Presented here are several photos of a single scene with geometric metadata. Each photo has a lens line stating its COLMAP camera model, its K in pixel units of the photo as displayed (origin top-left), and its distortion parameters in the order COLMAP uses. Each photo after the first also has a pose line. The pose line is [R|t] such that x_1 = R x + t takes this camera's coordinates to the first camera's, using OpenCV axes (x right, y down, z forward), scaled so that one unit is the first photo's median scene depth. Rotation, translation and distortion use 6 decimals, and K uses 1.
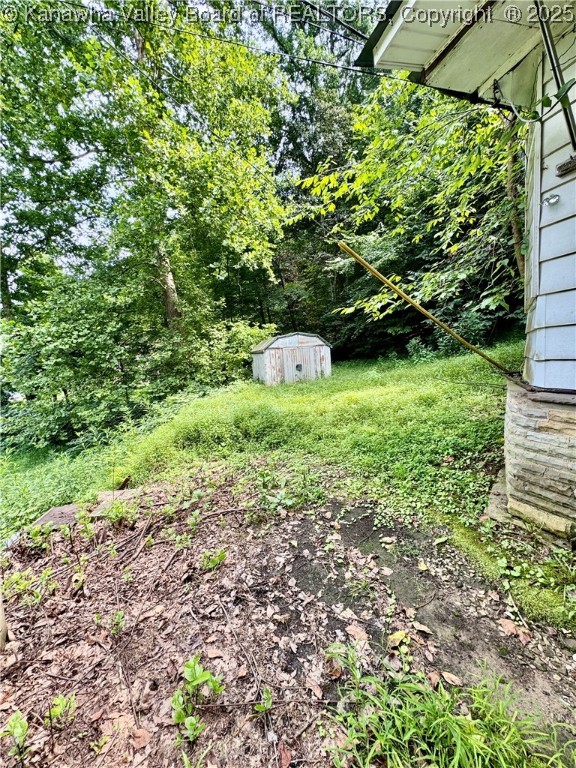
lens RADIAL K [[306.1, 0, 288.0], [0, 306.1, 384.0], [0, 0, 1]] dist [-0.002907, 0.000460]
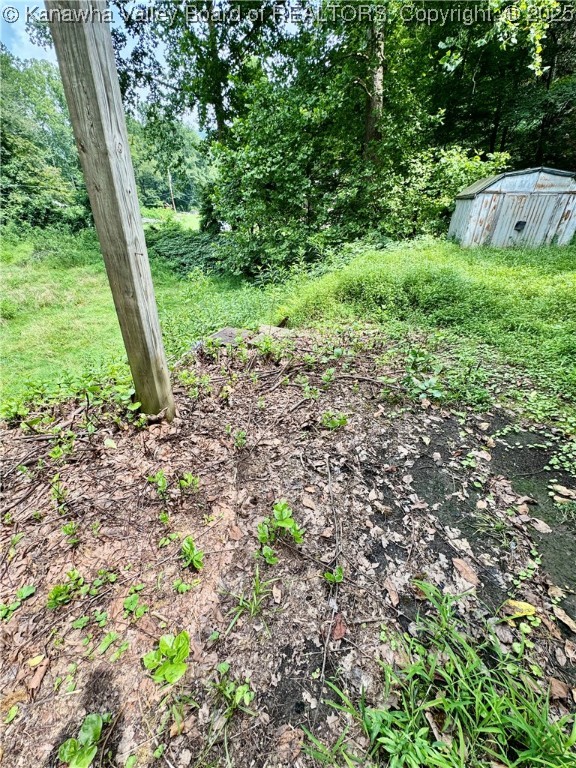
lens RADIAL K [[306.1, 0, 288.0], [0, 306.1, 384.0], [0, 0, 1]] dist [-0.002907, 0.000460]
pose [[0.844389, 0.333943, -0.418914, 0.000033], [-0.118246, 0.878839, 0.462234, 0.029375], [0.522517, -0.340770, 0.781570, 0.153660]]
